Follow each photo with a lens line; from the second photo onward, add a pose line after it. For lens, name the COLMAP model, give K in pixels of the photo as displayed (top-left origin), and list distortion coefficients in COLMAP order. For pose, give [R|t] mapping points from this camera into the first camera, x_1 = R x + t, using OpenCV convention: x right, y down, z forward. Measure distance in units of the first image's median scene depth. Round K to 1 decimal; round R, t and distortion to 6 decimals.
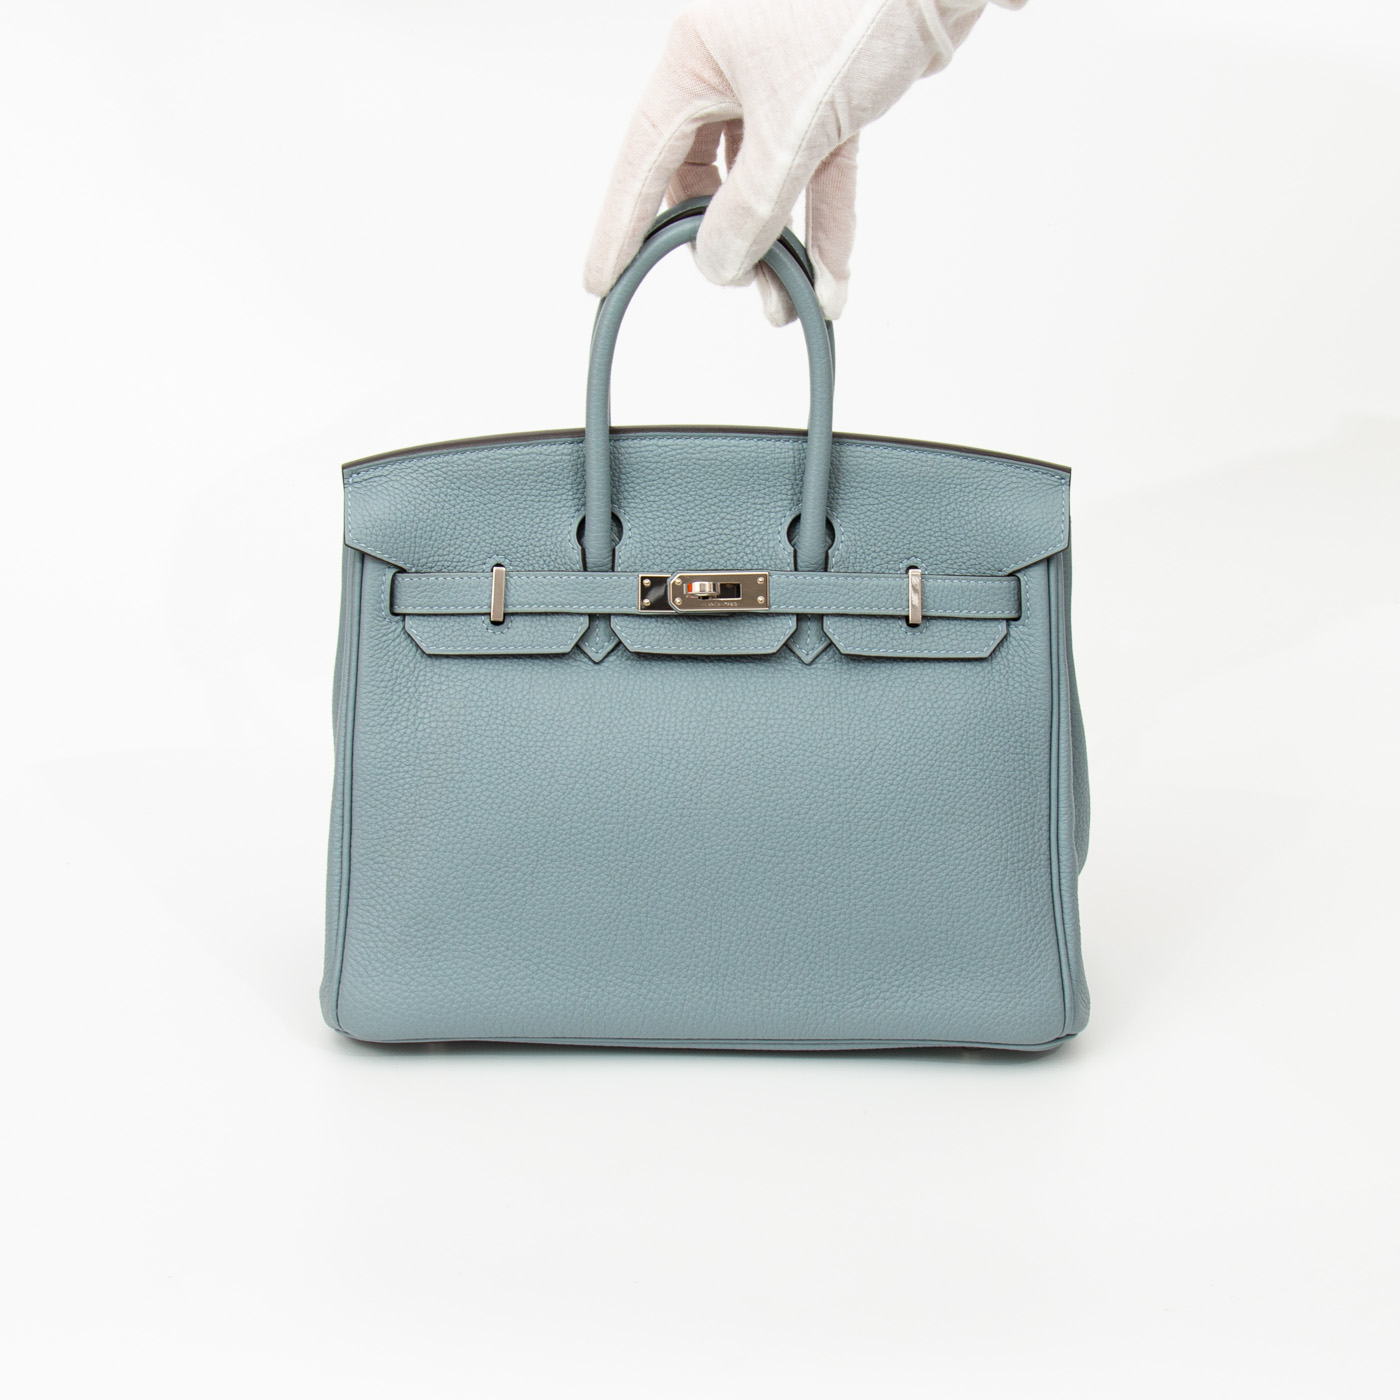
lens RADIAL K [[3120.9, 0, 712.1], [0, 3120.9, 701.2], [0, 0, 1]] dist [-0.047617, 0.000000]
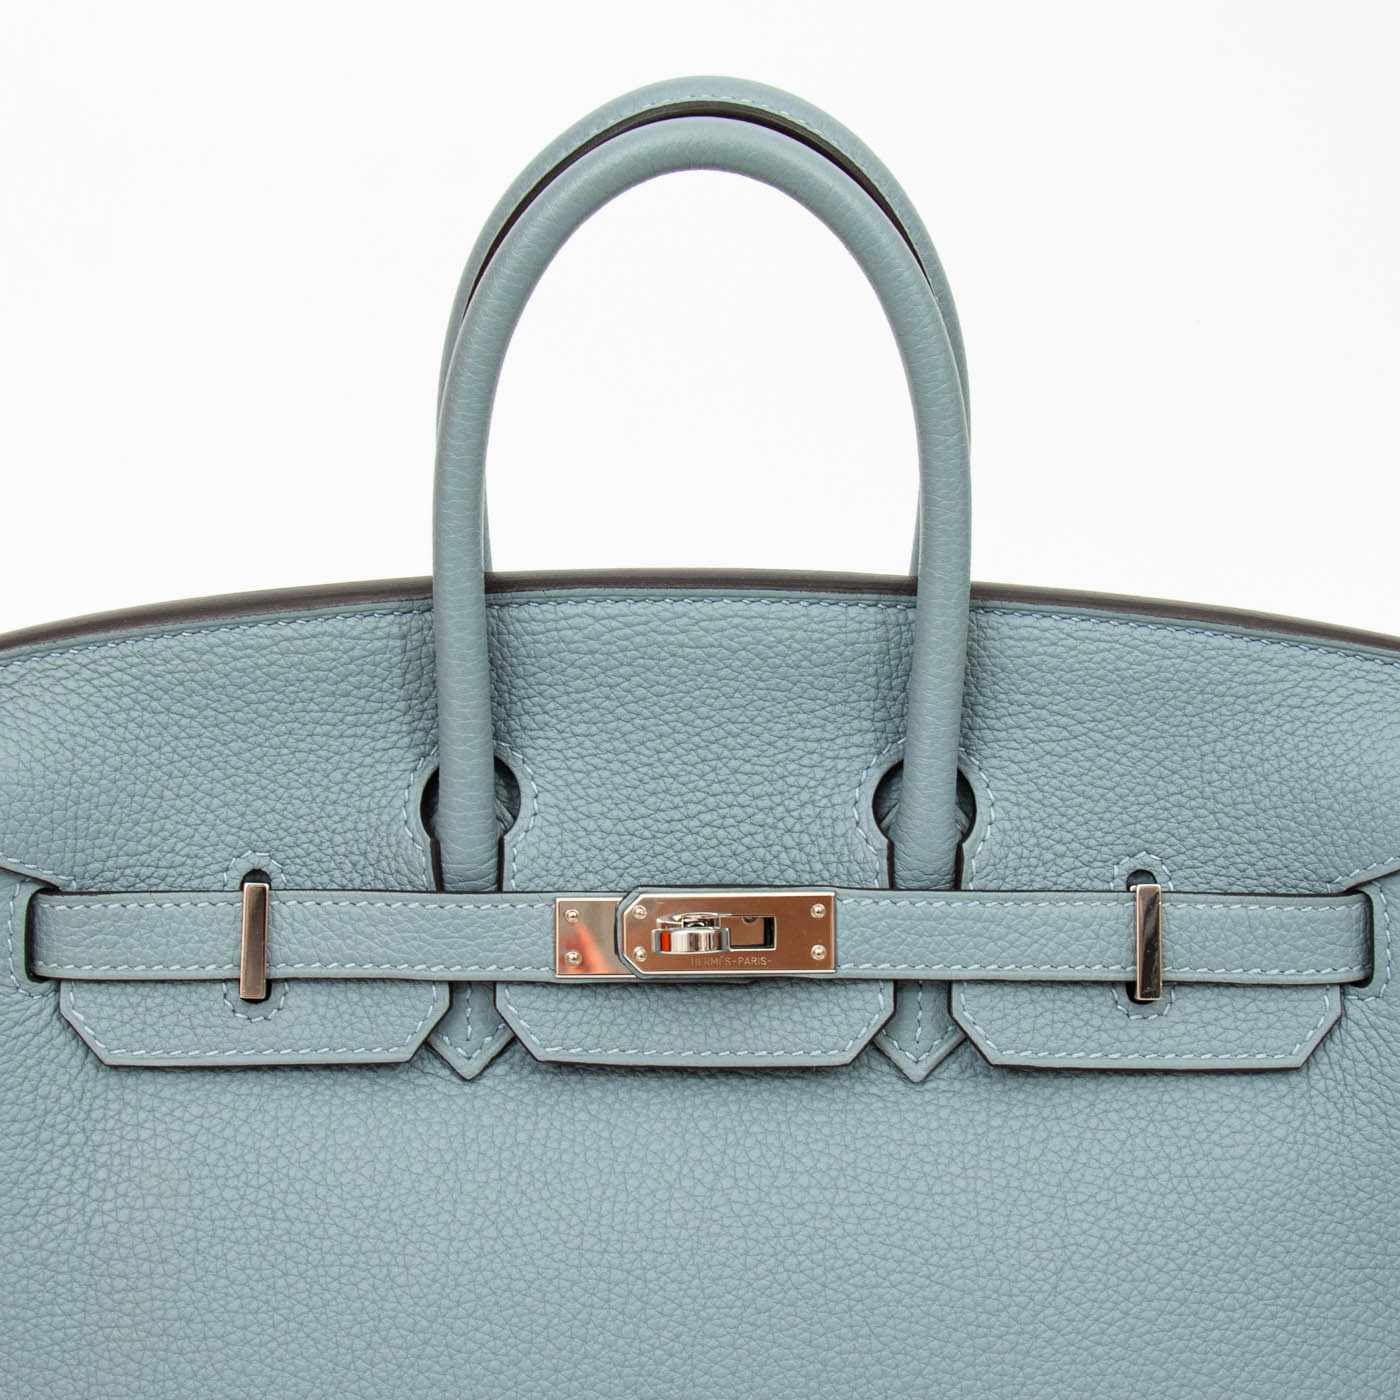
lens RADIAL K [[3120.9, 0, 714.8], [0, 3120.9, 750.0], [0, 0, 1]] dist [-0.047617, 0.000000]
pose [[0.999973, -0.007051, 0.002108, -0.000518], [0.006843, 0.996259, 0.086152, -0.102174], [-0.002707, -0.086135, 0.996280, 0.536998]]
